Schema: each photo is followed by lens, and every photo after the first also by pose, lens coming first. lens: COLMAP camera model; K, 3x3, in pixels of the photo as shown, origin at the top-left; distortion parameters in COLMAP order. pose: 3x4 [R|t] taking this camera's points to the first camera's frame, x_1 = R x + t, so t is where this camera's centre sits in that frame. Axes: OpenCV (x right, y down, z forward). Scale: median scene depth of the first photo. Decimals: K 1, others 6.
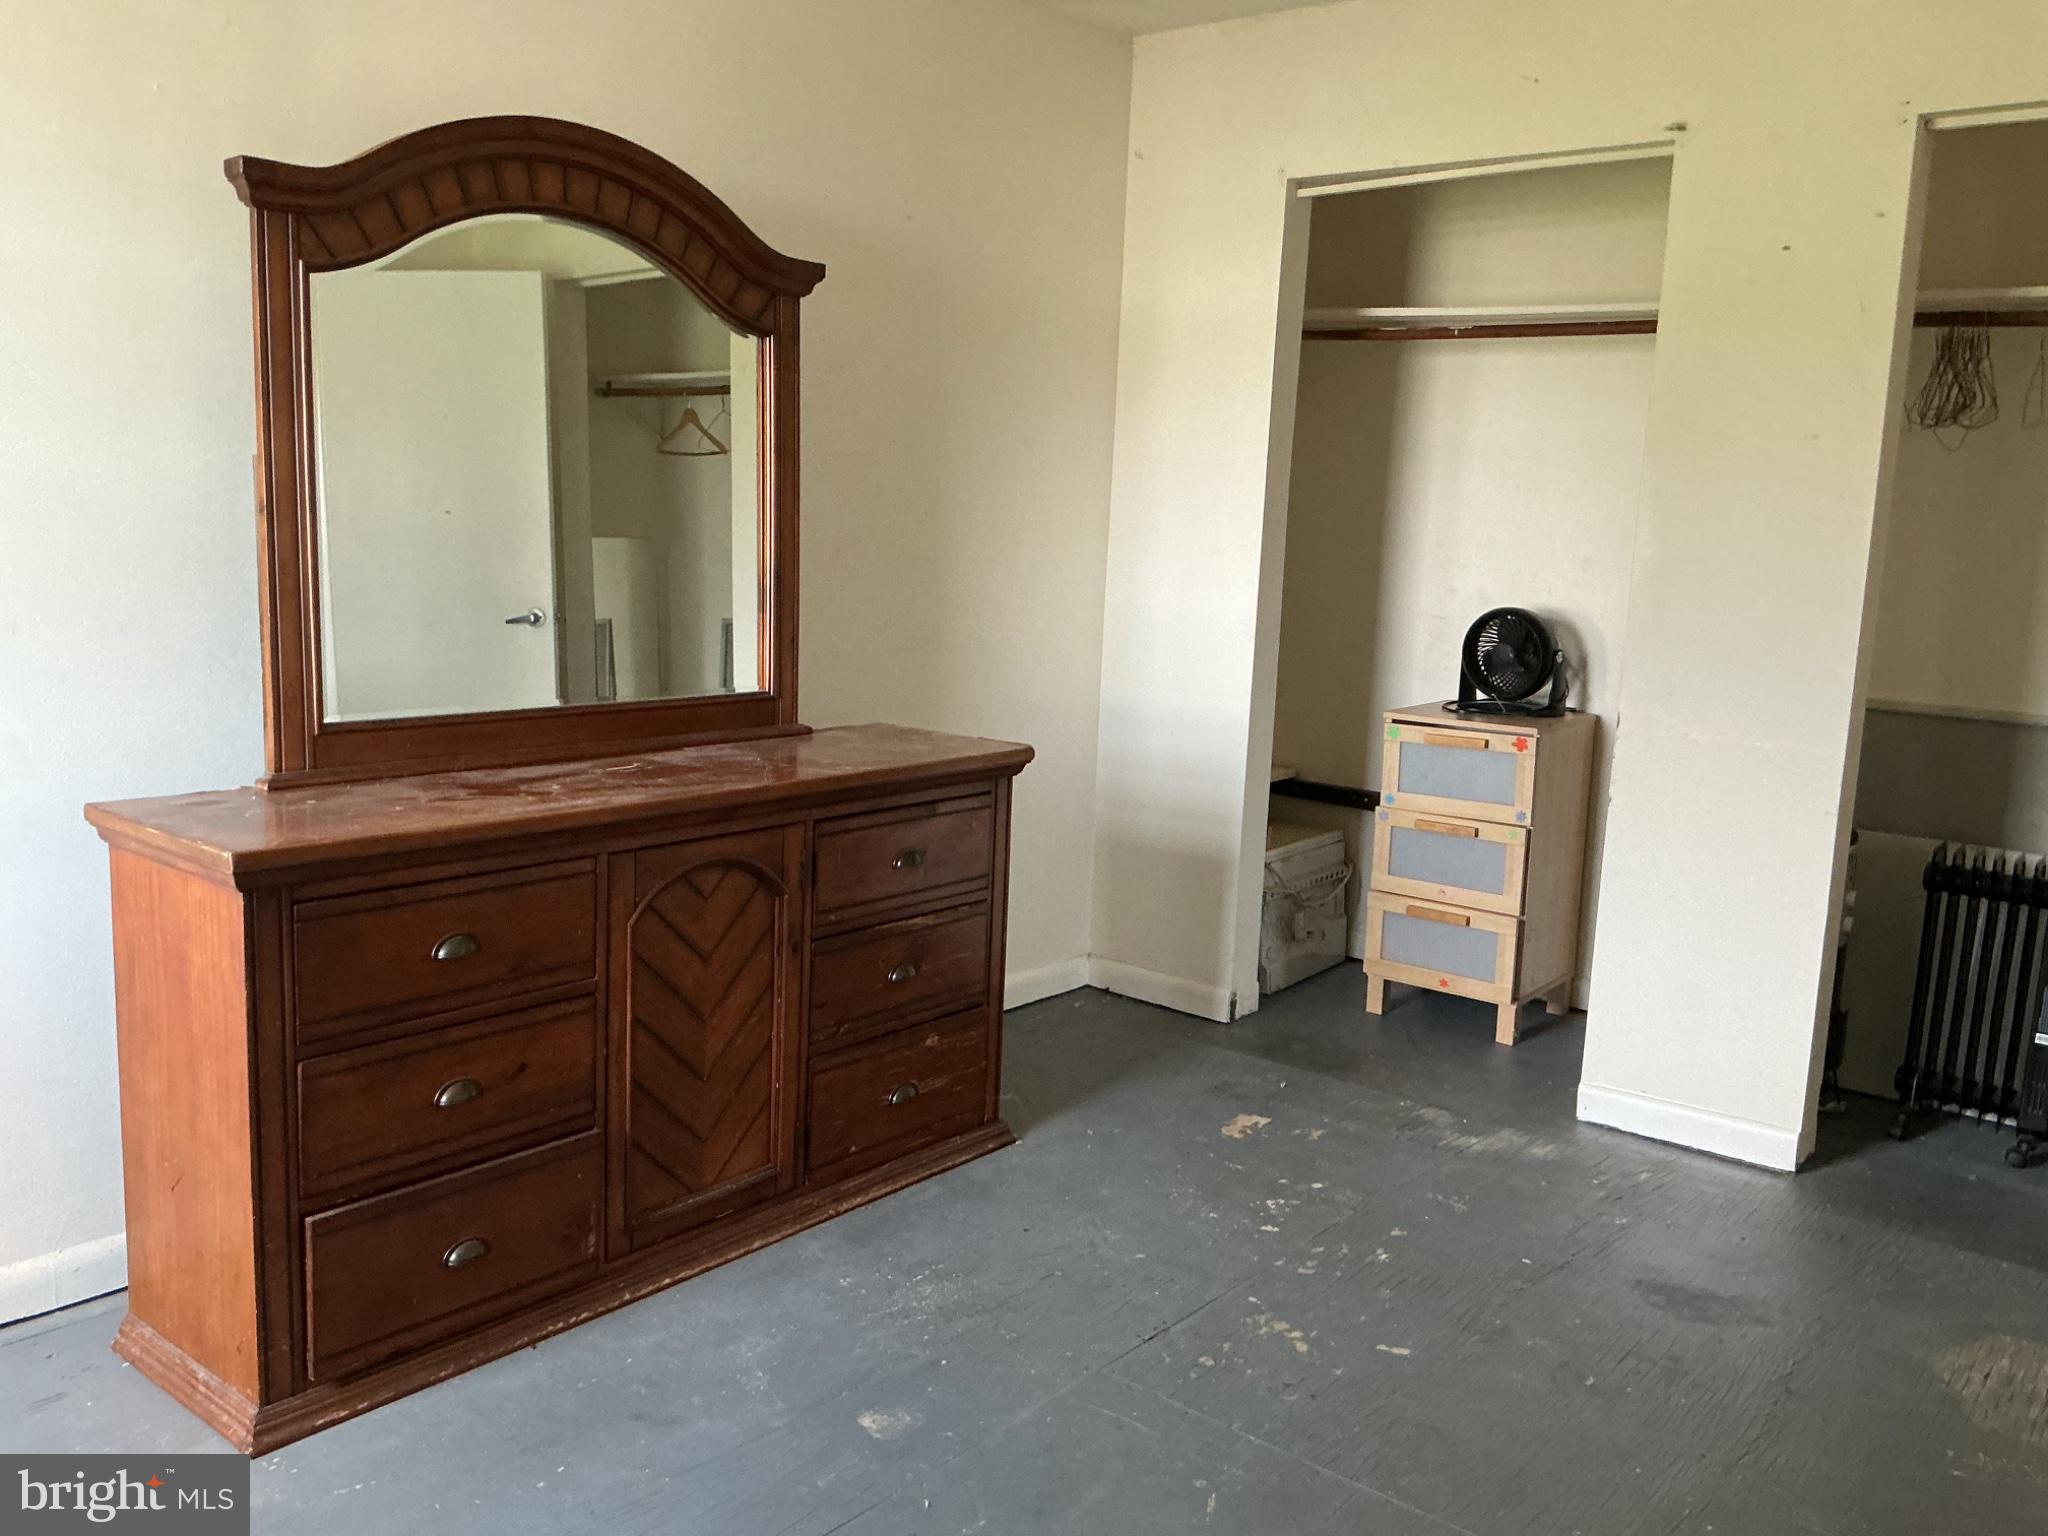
lens RADIAL K [[1683.1, 0, 1024.0], [0, 1683.1, 768.0], [0, 0, 1]] dist [0.142389, -0.293130]
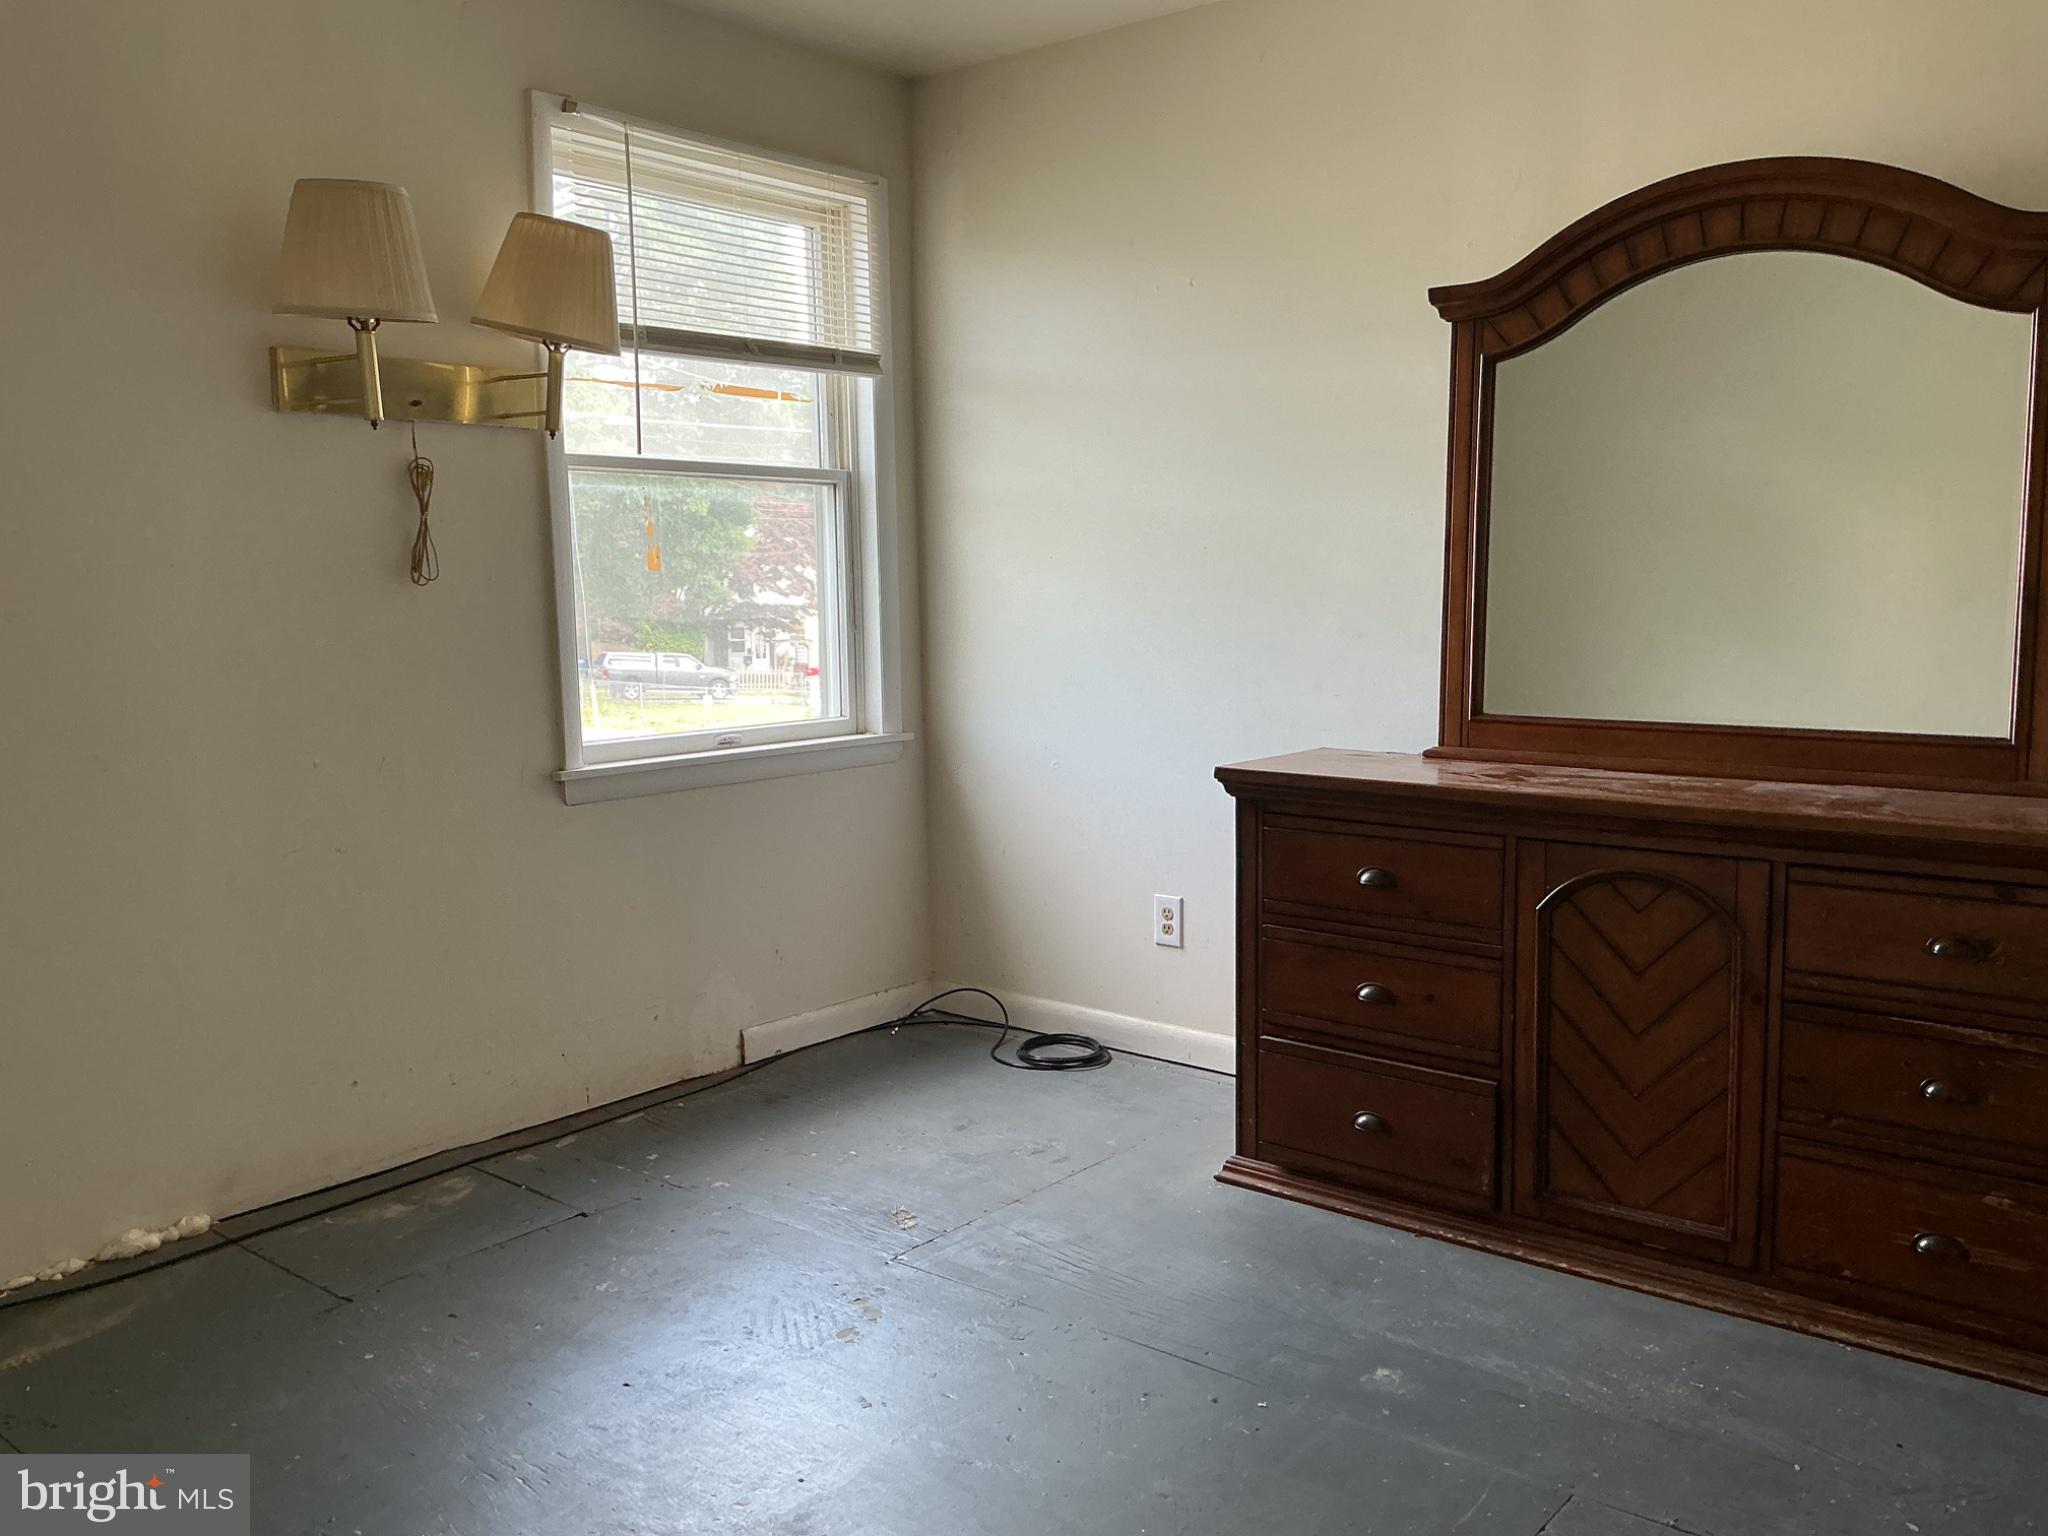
lens RADIAL K [[1683.1, 0, 1024.0], [0, 1683.1, 768.0], [0, 0, 1]] dist [0.142389, -0.293130]
pose [[0.004957, 0.072377, -0.997365, 0.805211], [-0.146712, 0.986637, 0.070870, -0.024048], [0.989167, 0.145974, 0.015510, 0.612457]]
